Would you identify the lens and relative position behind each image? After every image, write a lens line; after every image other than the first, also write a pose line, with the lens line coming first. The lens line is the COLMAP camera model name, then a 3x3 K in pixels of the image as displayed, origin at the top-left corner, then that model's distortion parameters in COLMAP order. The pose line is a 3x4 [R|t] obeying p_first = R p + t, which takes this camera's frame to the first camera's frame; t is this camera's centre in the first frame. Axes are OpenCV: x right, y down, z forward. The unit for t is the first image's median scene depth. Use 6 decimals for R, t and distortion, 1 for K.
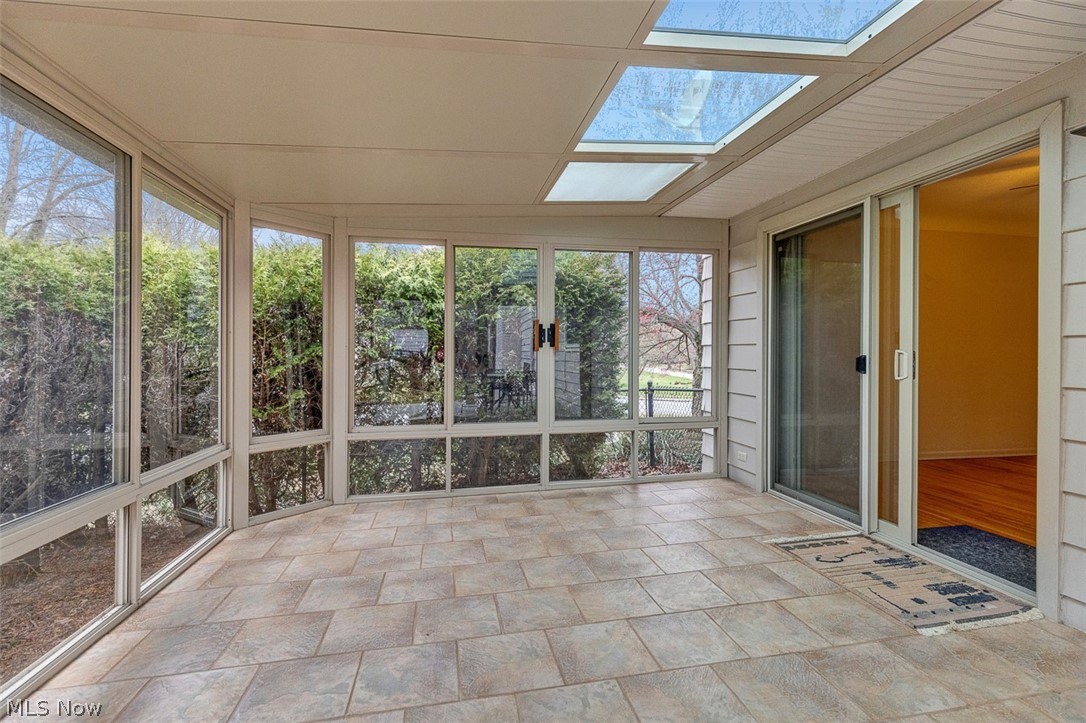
lens RADIAL K [[501.5, 0, 543.4], [0, 501.5, 358.9], [0, 0, 1]] dist [0.011335, 0.000115]
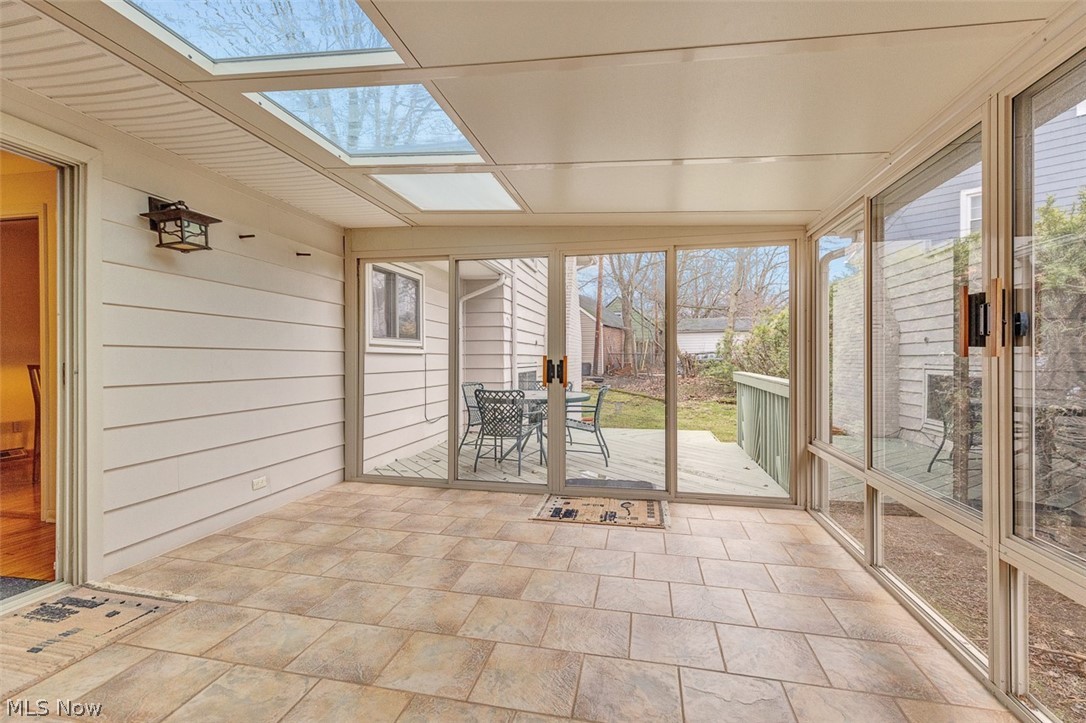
lens RADIAL K [[501.5, 0, 541.2], [0, 501.5, 355.1], [0, 0, 1]] dist [0.011335, 0.000115]
pose [[-0.920421, -0.002233, 0.390923, -0.431061], [-0.001294, 0.999996, 0.002665, -0.024493], [-0.390927, 0.001947, -0.920420, 1.718270]]
